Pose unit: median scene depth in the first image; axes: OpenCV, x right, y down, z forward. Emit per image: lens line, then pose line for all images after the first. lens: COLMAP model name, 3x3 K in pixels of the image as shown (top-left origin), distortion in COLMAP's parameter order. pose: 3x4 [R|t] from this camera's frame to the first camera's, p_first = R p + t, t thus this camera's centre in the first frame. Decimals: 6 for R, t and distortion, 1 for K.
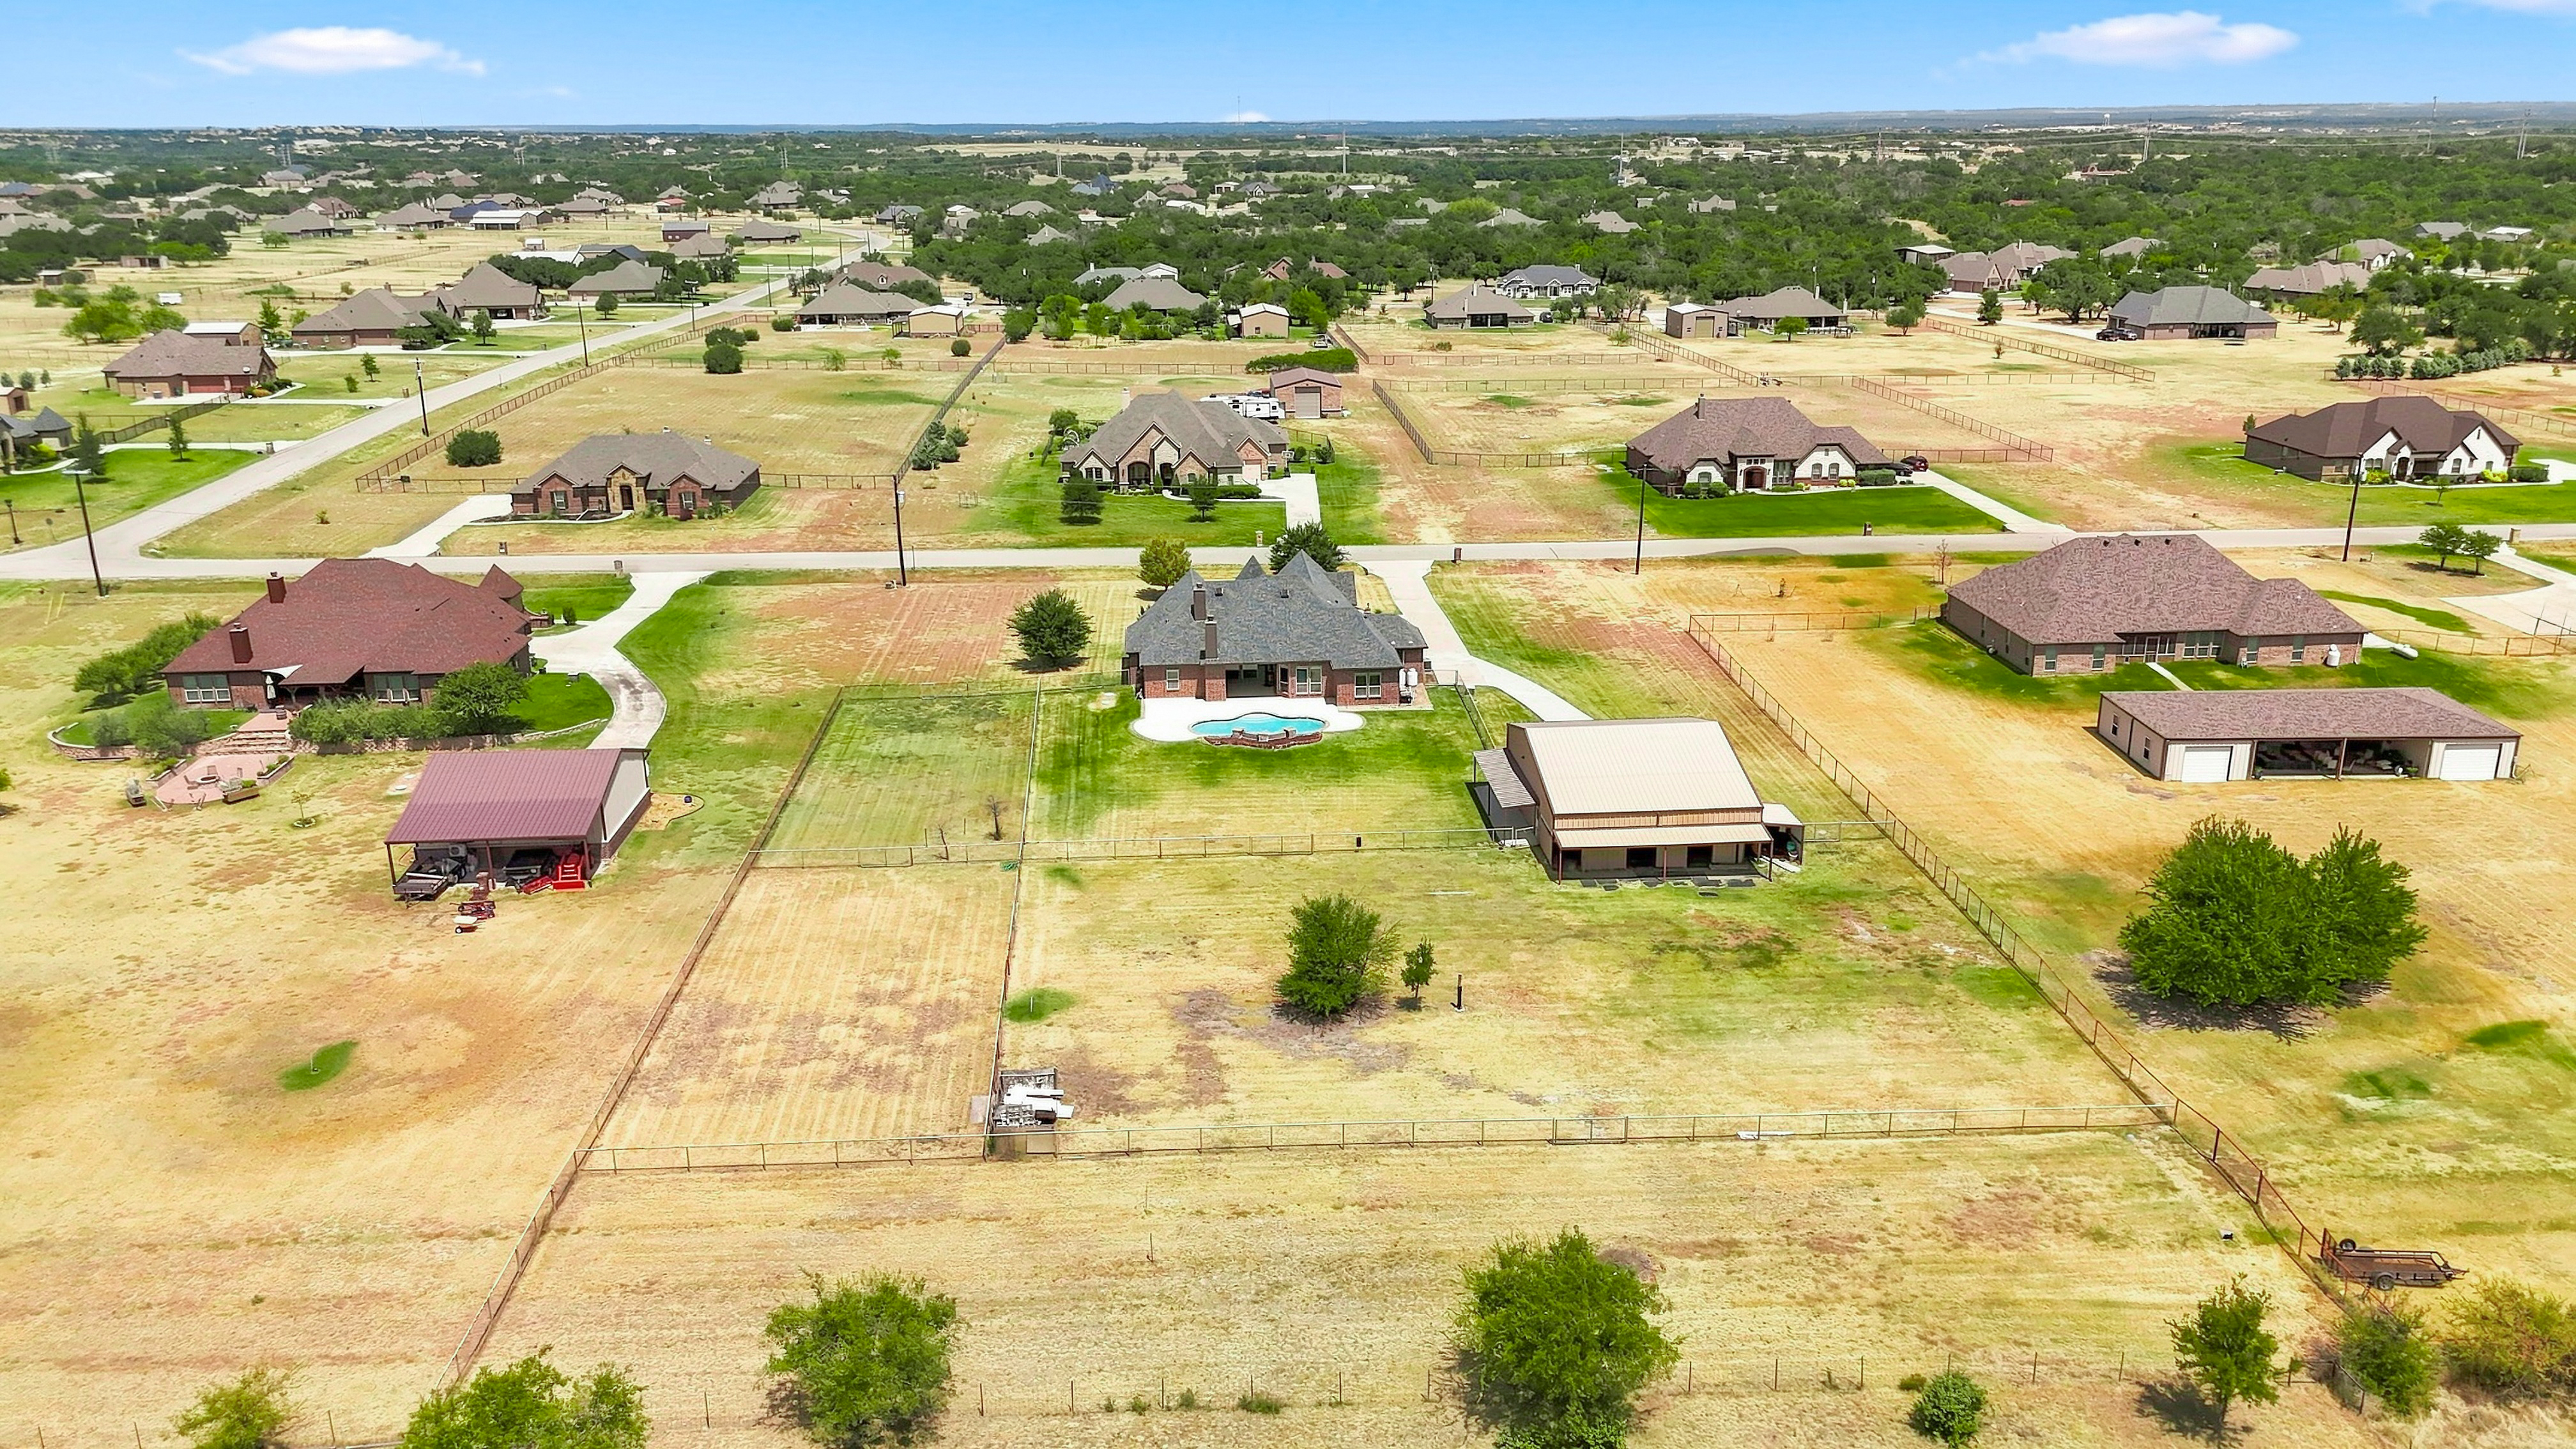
lens RADIAL K [[1910.3, 0, 1293.1], [0, 1910.3, 717.4], [0, 0, 1]] dist [0.081125, -0.079591]
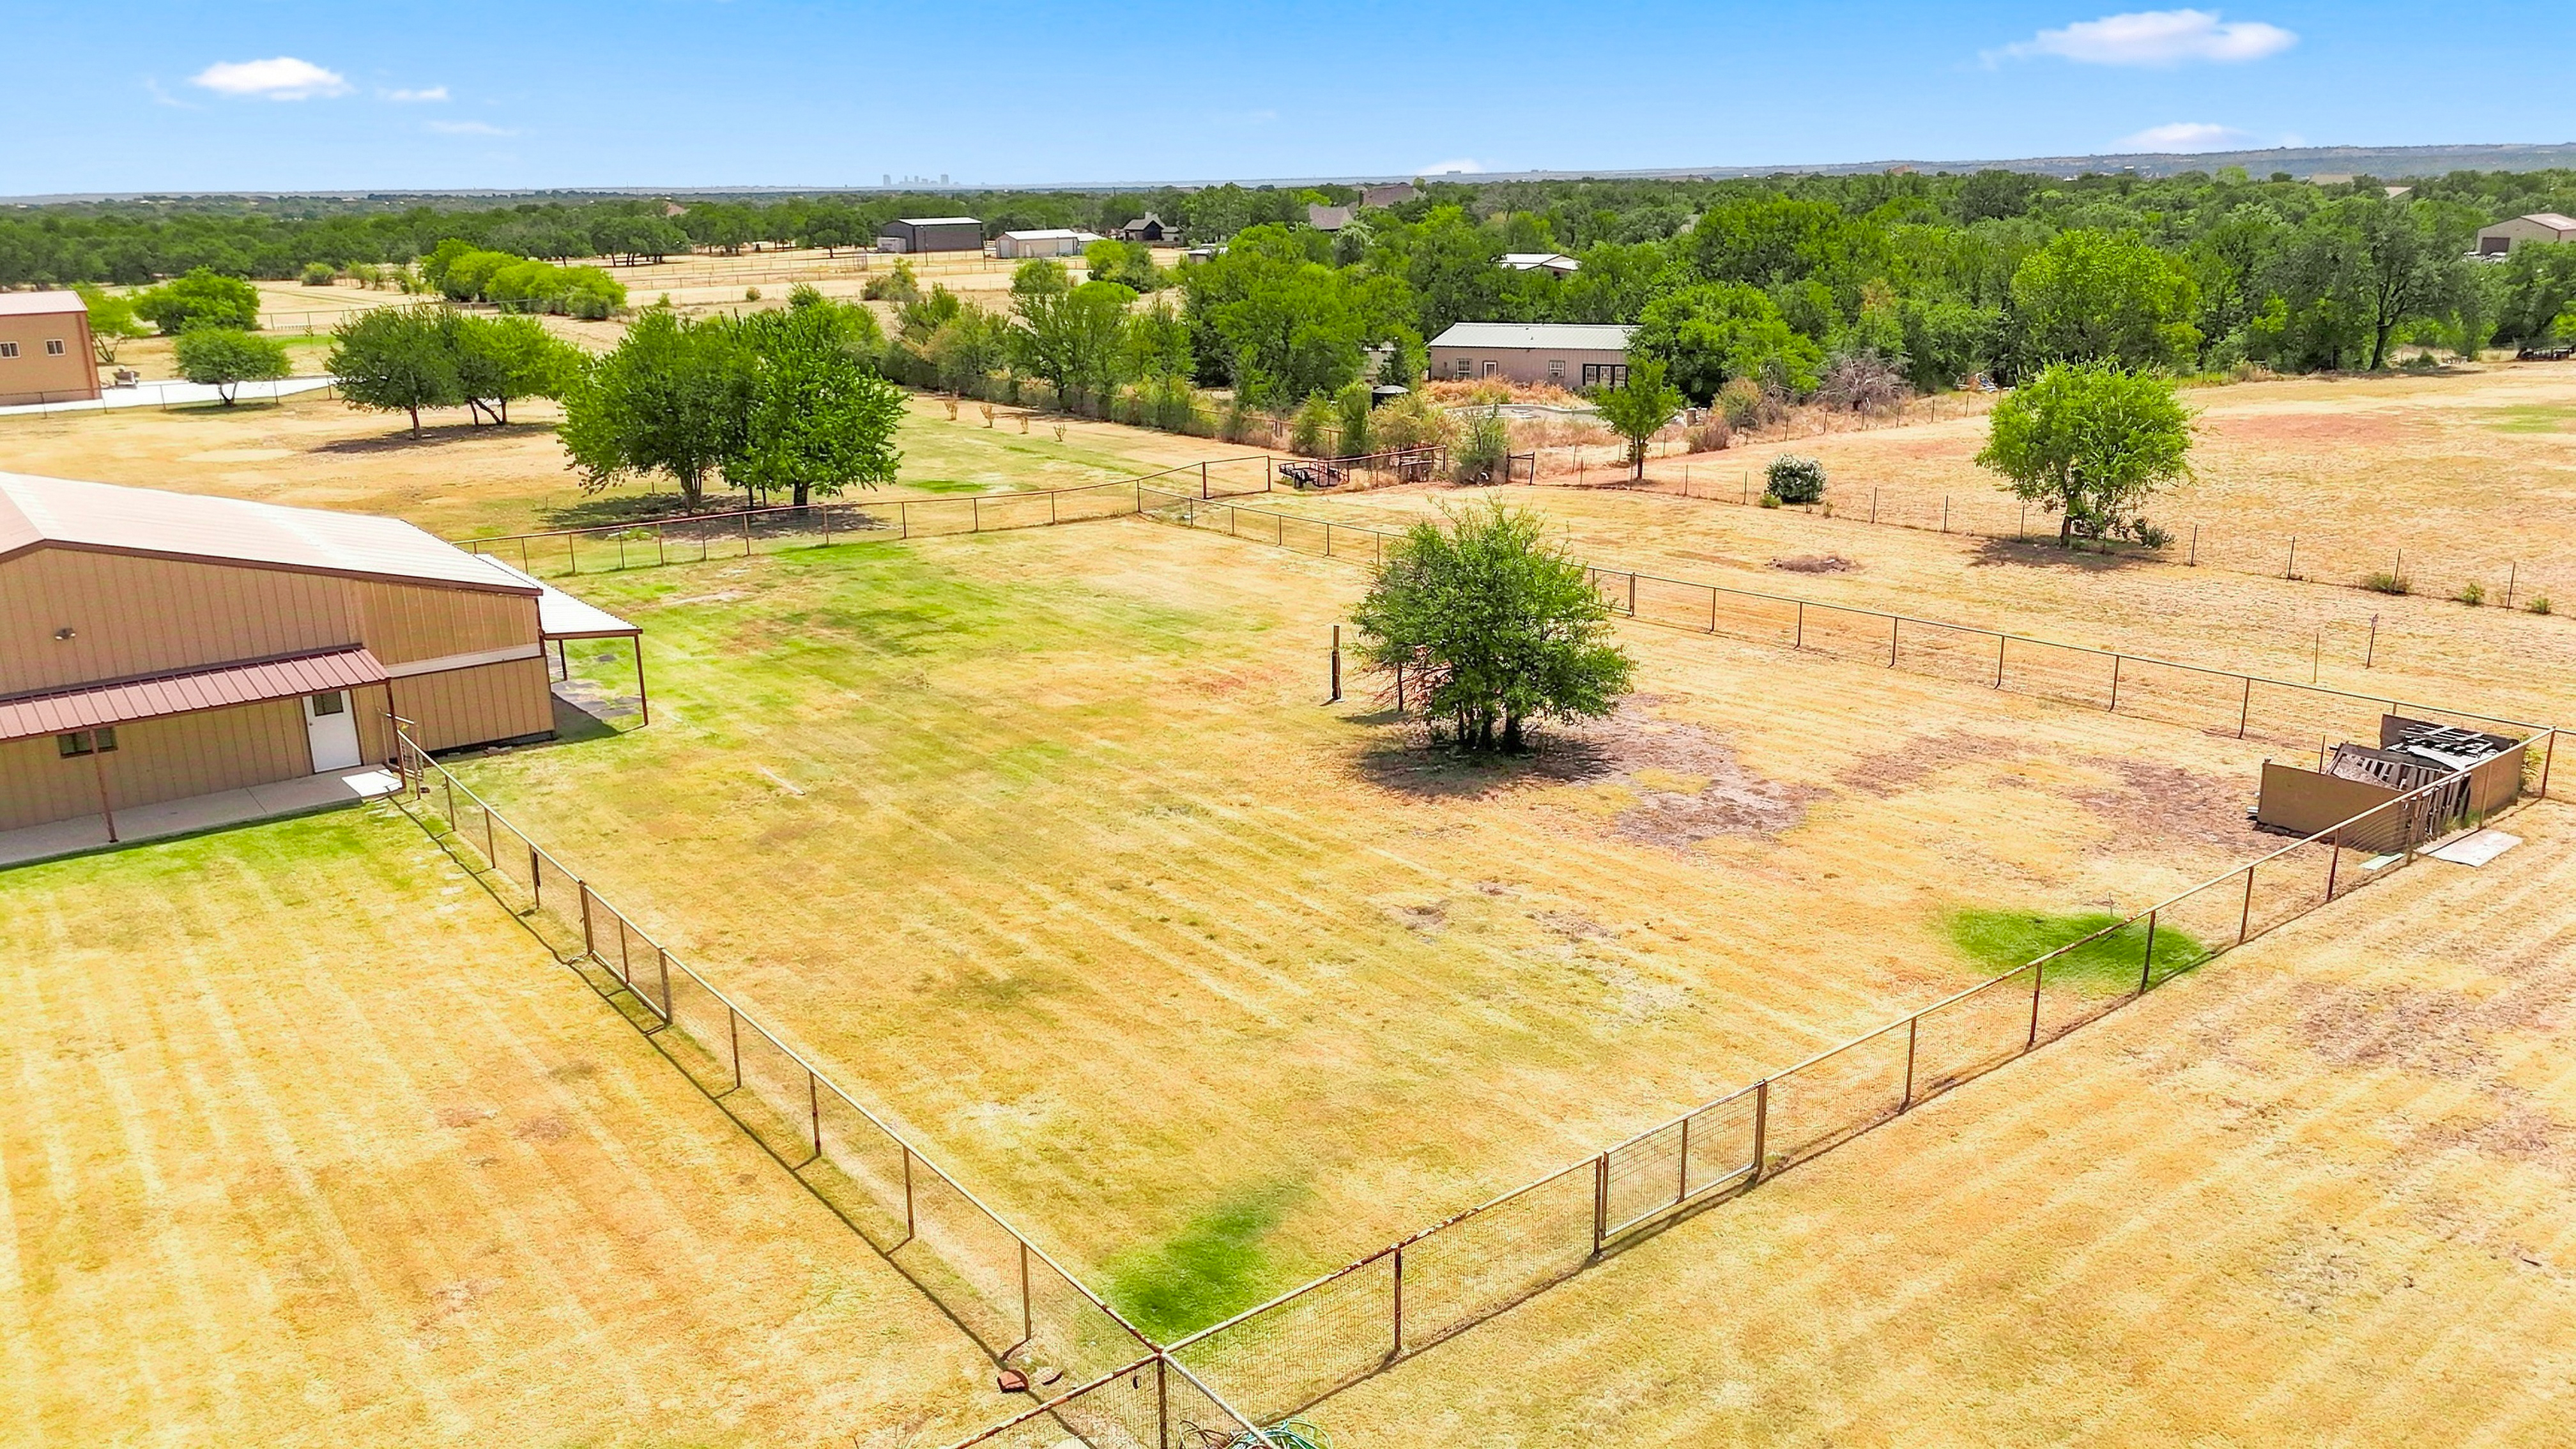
lens RADIAL K [[1910.3, 0, 1298.2], [0, 1910.3, 723.5], [0, 0, 1]] dist [0.081125, -0.079591]
pose [[-0.550490, -0.212395, 0.807372, -0.225609], [0.270567, 0.869507, 0.413221, -0.038275], [-0.789782, 0.445922, -0.421188, 0.866996]]
